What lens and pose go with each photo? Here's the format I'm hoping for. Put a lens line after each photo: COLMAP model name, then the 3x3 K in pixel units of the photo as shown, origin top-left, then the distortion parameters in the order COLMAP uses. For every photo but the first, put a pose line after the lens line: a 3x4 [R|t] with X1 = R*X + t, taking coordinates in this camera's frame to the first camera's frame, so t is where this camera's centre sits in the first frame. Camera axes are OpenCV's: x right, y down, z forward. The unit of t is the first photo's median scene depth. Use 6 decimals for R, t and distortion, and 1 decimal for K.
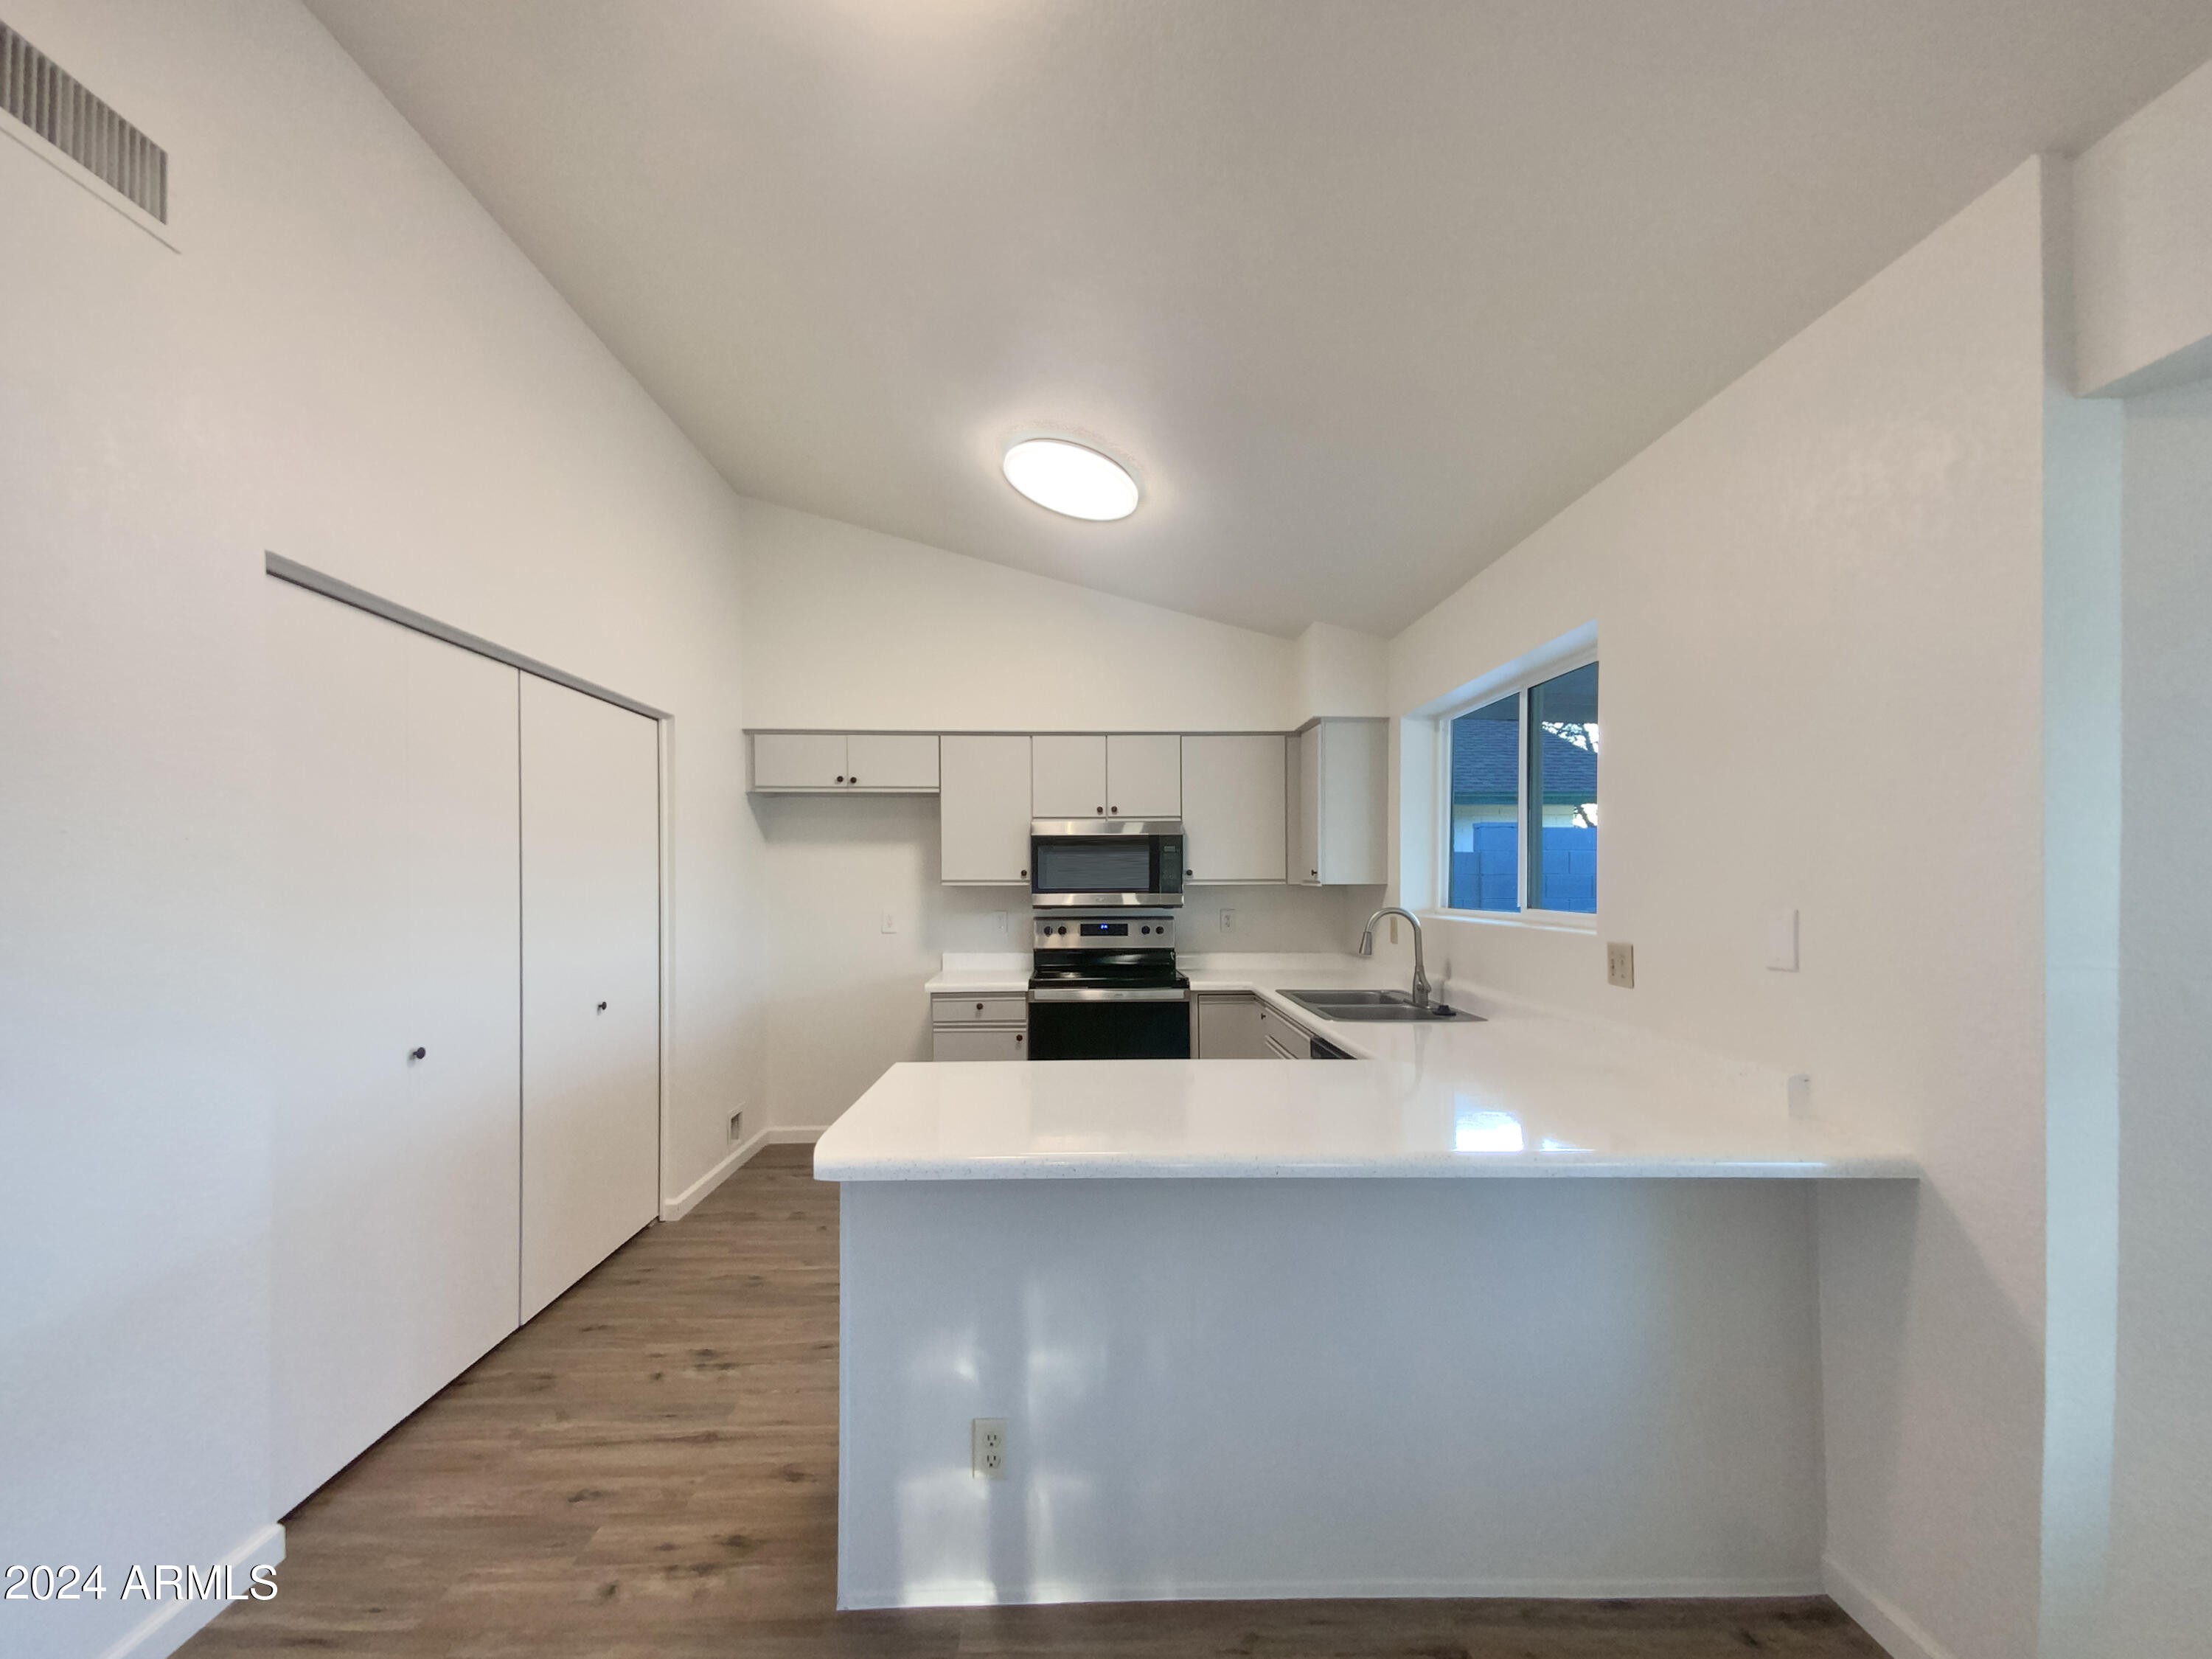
lens RADIAL K [[912.2, 0, 1095.8], [0, 912.2, 874.3], [0, 0, 1]] dist [0.012875, -0.001486]
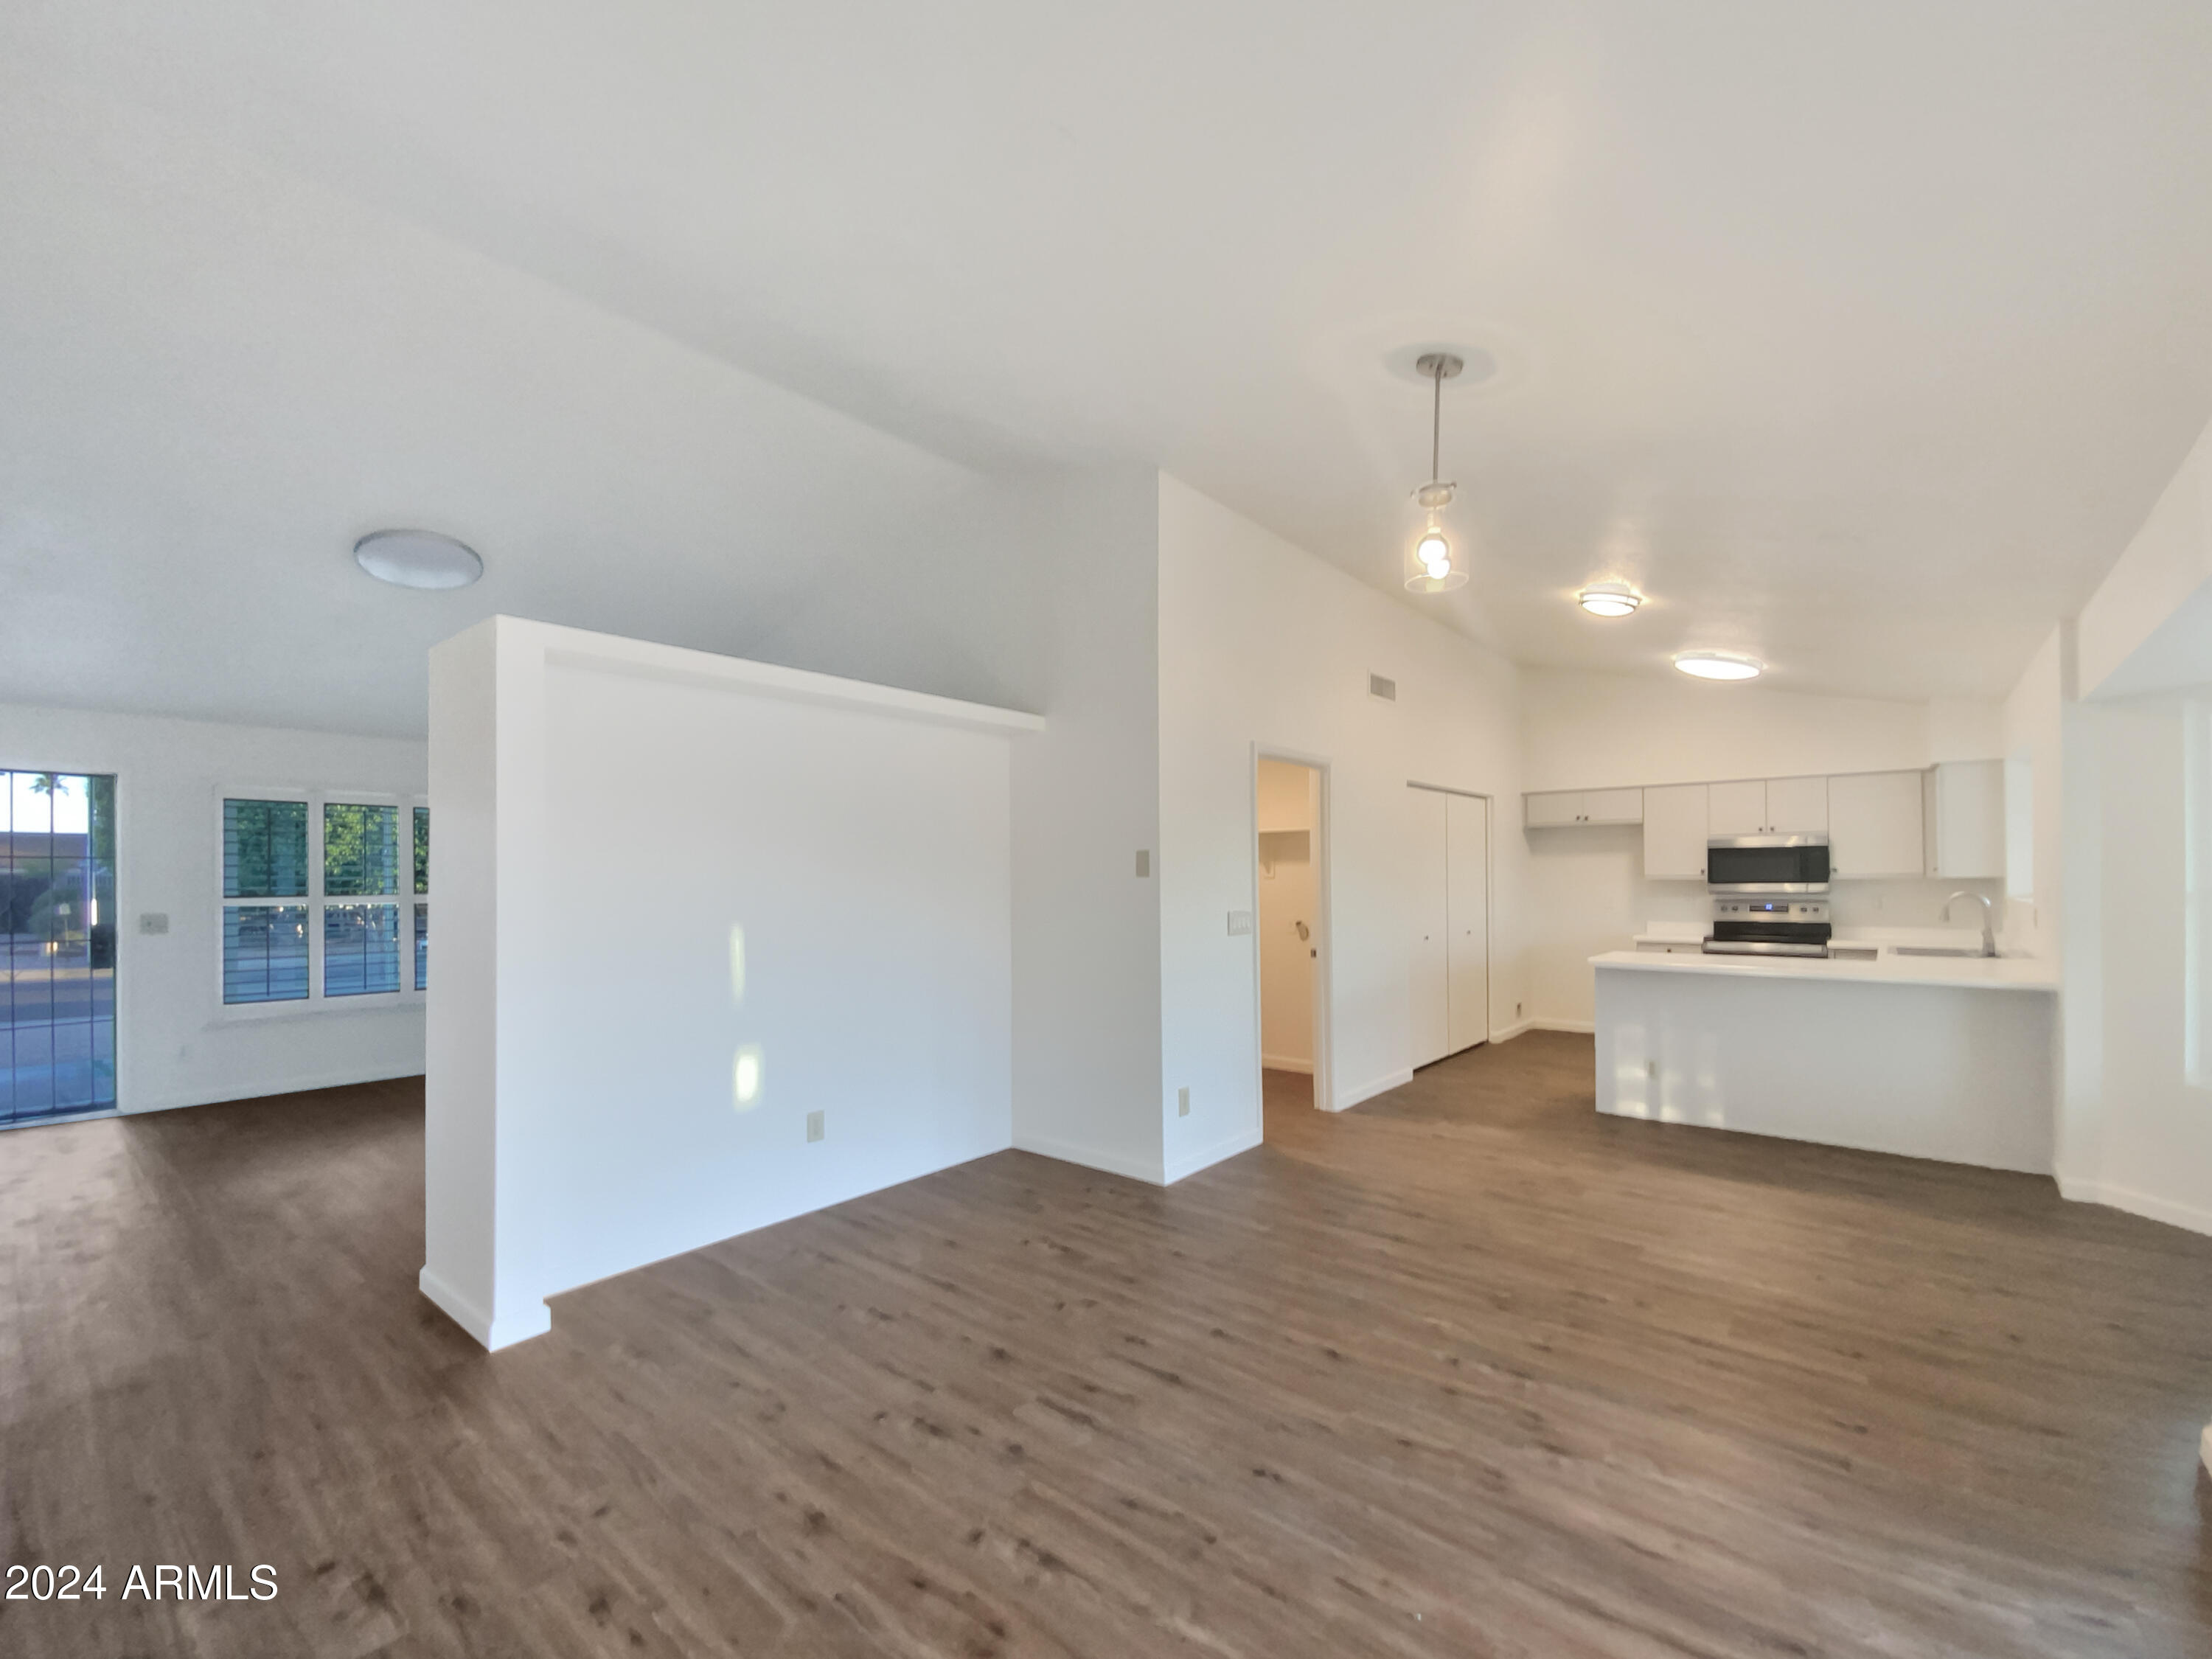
lens RADIAL K [[959.1, 0, 1101.1], [0, 959.1, 864.6], [0, 0, 1]] dist [0.002268, -0.000264]
pose [[0.755137, -0.009767, -0.655494, 0.233546], [0.010031, 0.999944, -0.003344, -0.018843], [0.655490, -0.004050, 0.755193, -0.988838]]
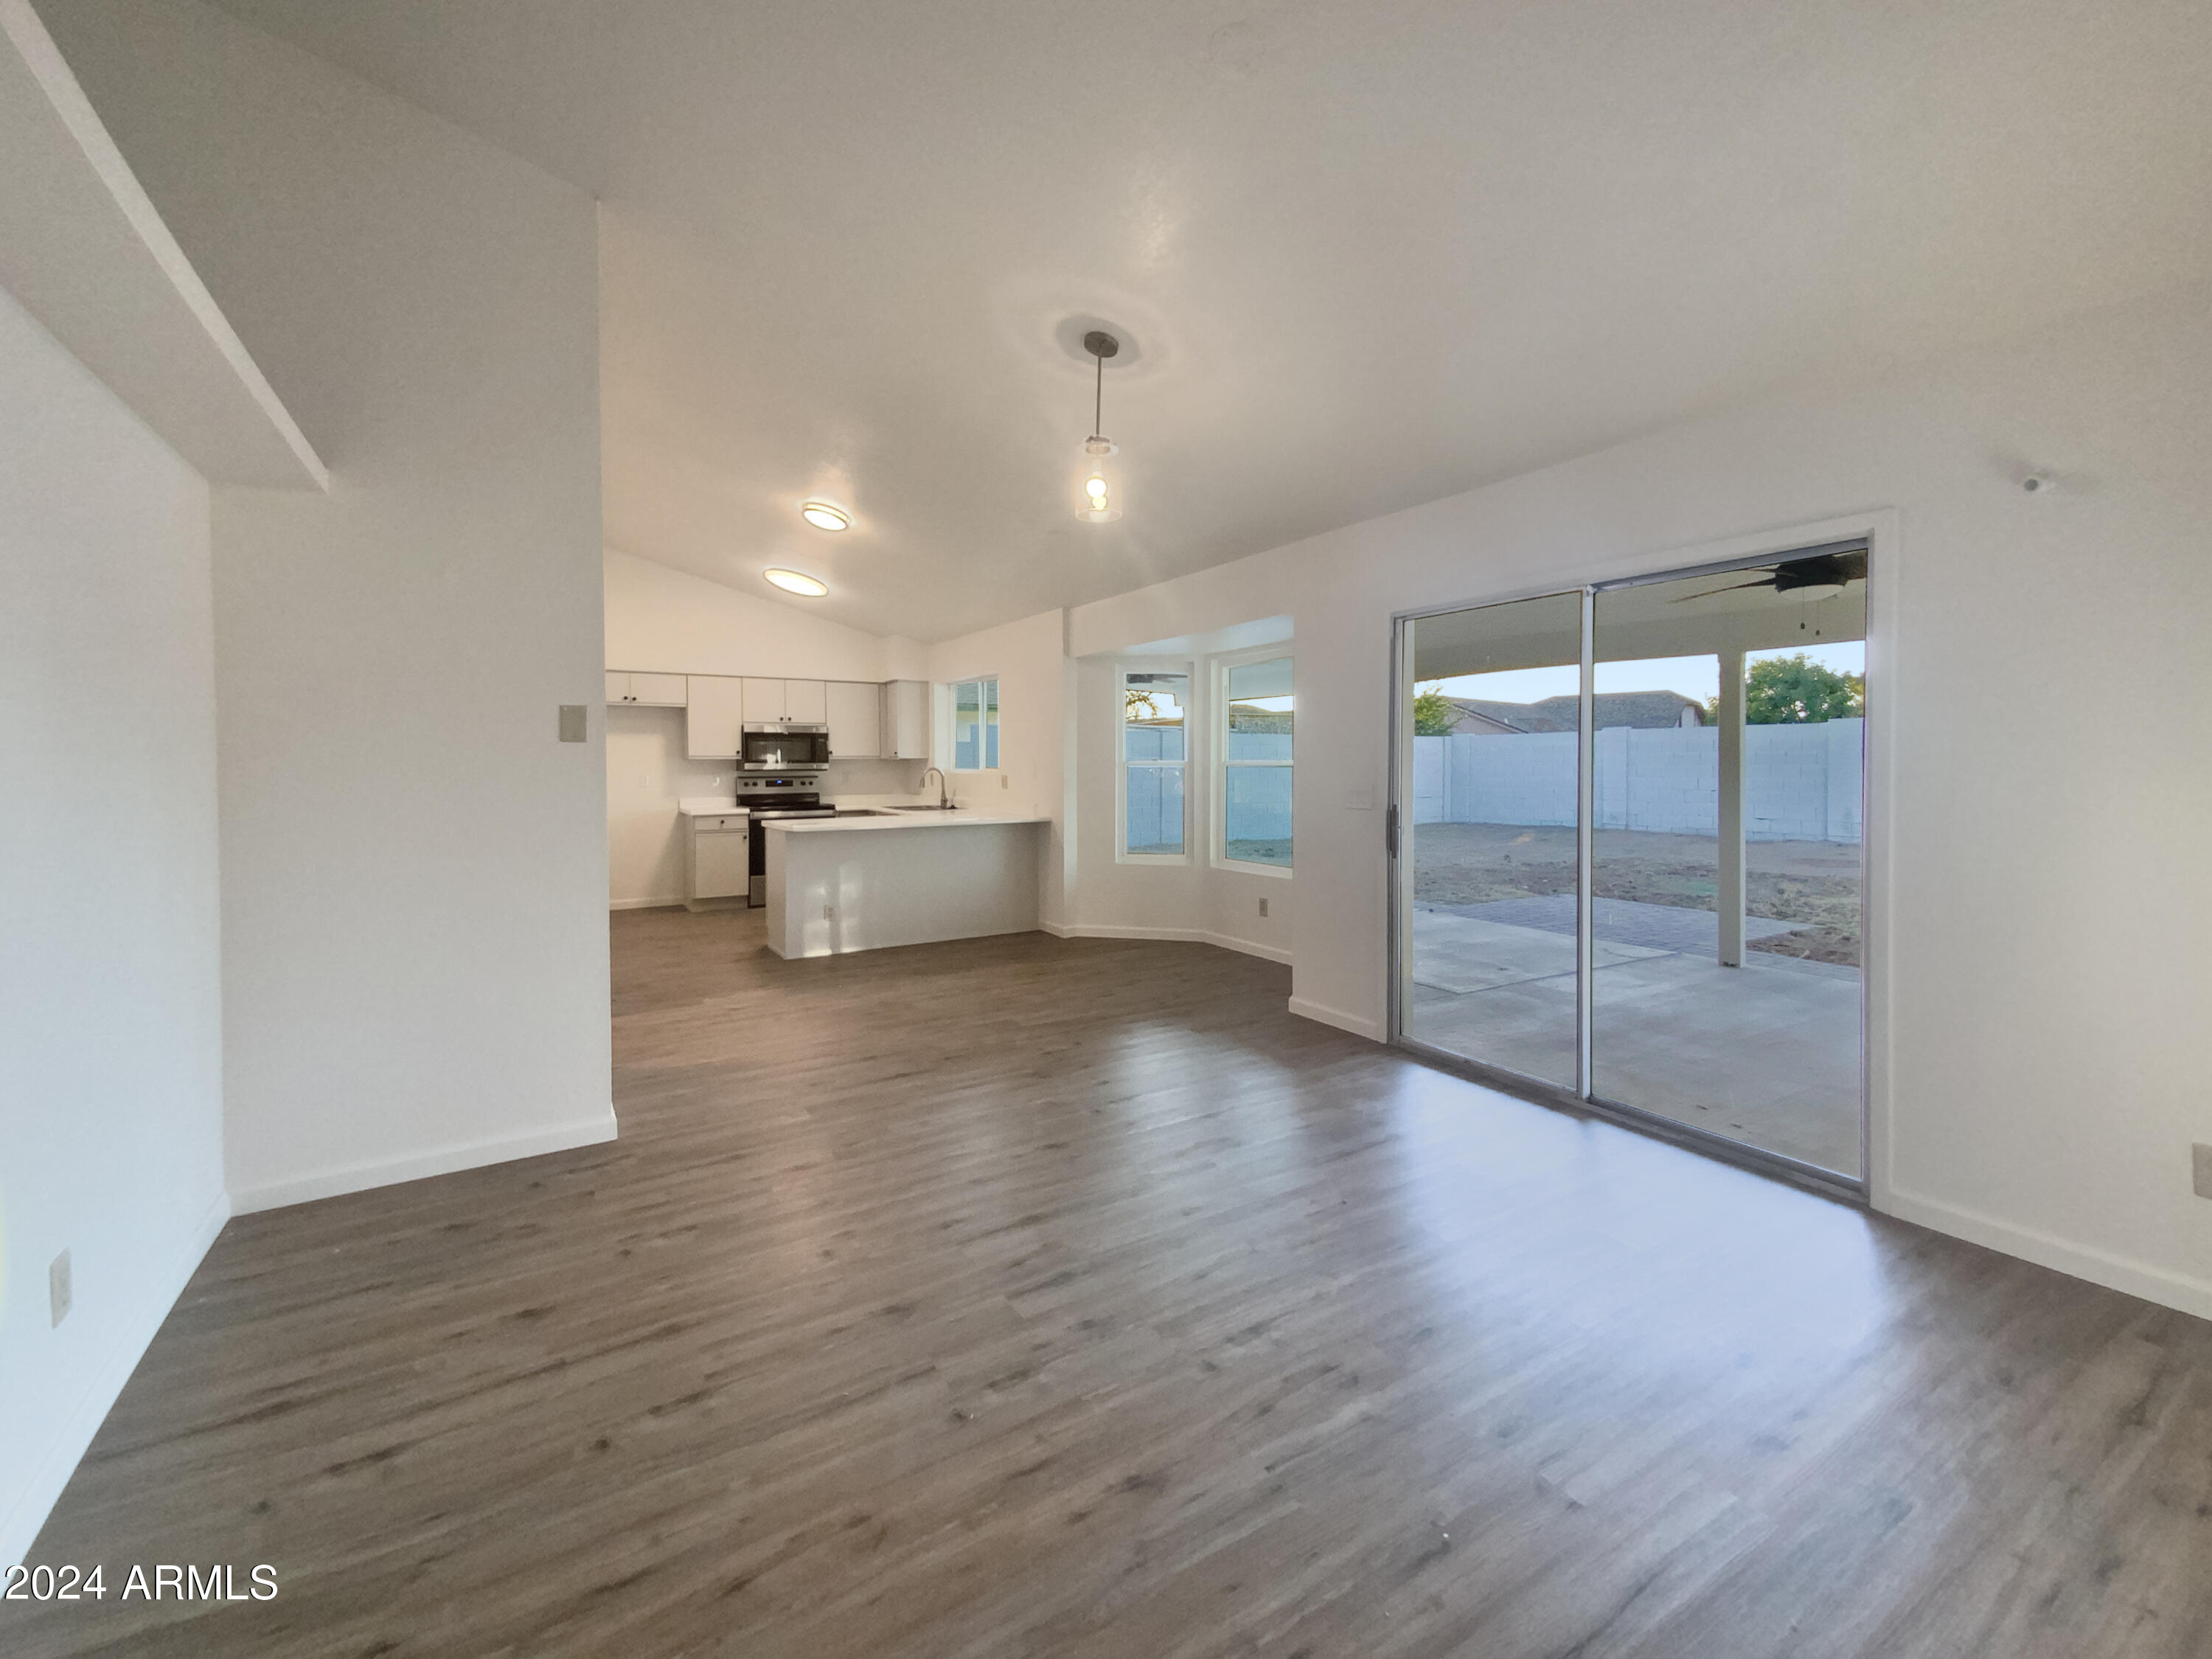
lens RADIAL K [[912.2, 0, 1132.9], [0, 912.2, 765.9], [0, 0, 1]] dist [0.012875, -0.001486]
pose [[0.852858, -0.005456, 0.522114, -0.378433], [-0.002507, 0.999891, 0.014543, -0.003184], [-0.522137, -0.013712, 0.852751, -1.044813]]
